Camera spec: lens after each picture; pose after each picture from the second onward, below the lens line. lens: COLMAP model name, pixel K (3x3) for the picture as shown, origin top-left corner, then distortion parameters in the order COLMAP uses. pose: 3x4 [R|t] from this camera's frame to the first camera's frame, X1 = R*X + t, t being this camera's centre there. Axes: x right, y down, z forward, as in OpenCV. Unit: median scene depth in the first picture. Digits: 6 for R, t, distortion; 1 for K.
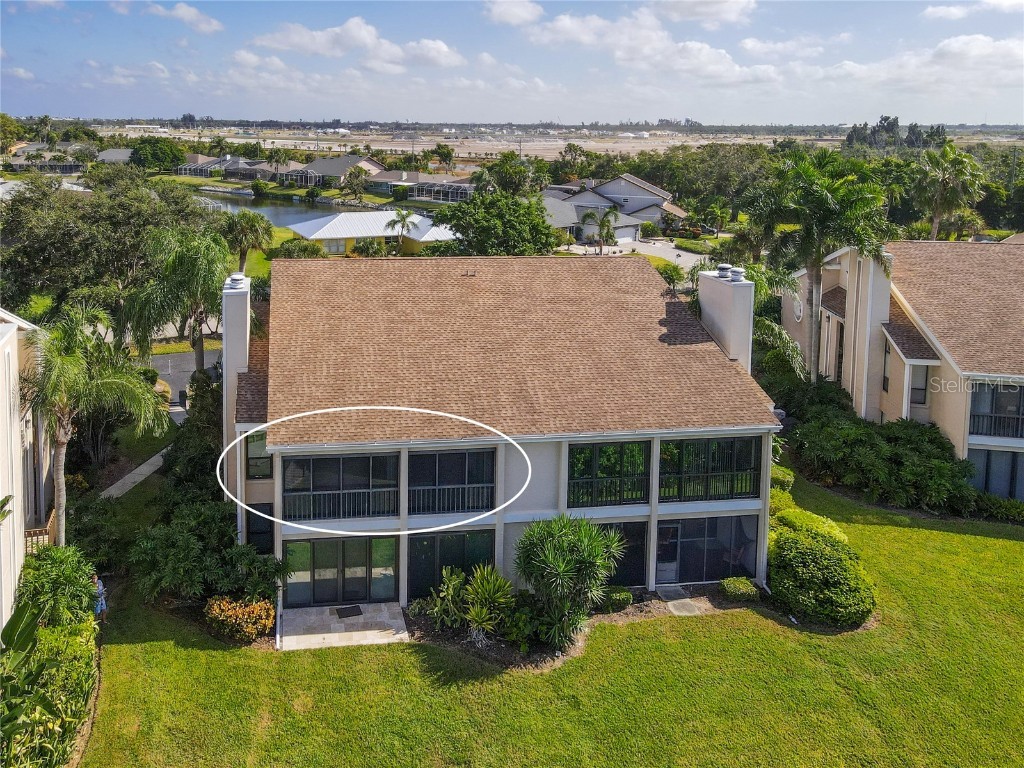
lens RADIAL K [[752.8, 0, 436.2], [0, 752.8, 239.4], [0, 0, 1]] dist [0.030170, 0.019528]
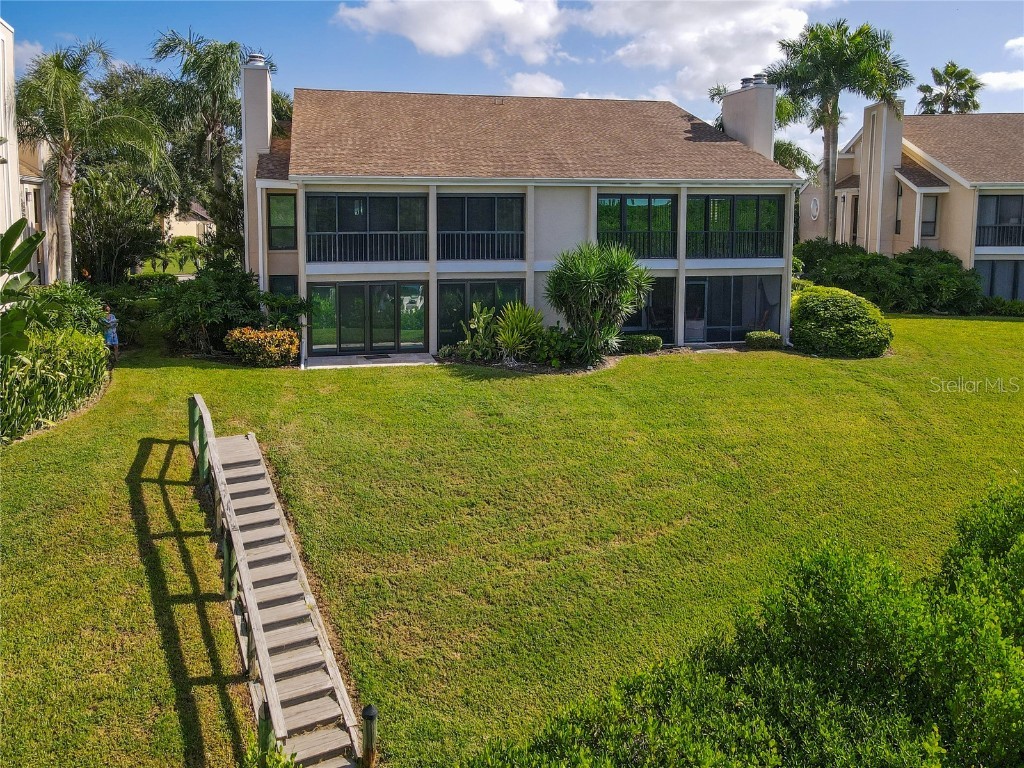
lens RADIAL K [[752.8, 0, 518.9], [0, 752.8, 288.5], [0, 0, 1]] dist [0.030170, 0.019528]
pose [[0.997236, -0.009899, 0.073641, -0.003276], [0.012632, 0.999245, -0.036740, 0.420928], [-0.073221, 0.037568, 0.996608, 0.017150]]
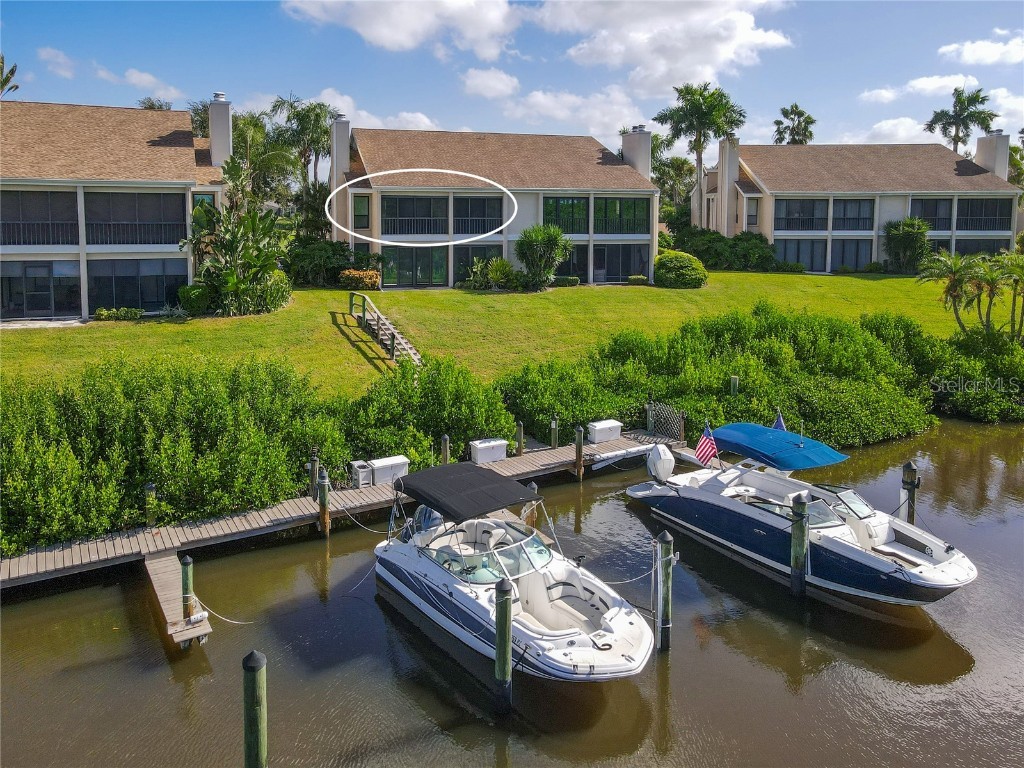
lens RADIAL K [[752.8, 0, 526.2], [0, 752.8, 301.5], [0, 0, 1]] dist [0.030170, 0.019528]
pose [[0.989453, -0.015204, 0.144057, -0.117691], [0.017600, 0.999727, -0.015376, 0.528286], [-0.143784, 0.017749, 0.989450, -0.710052]]
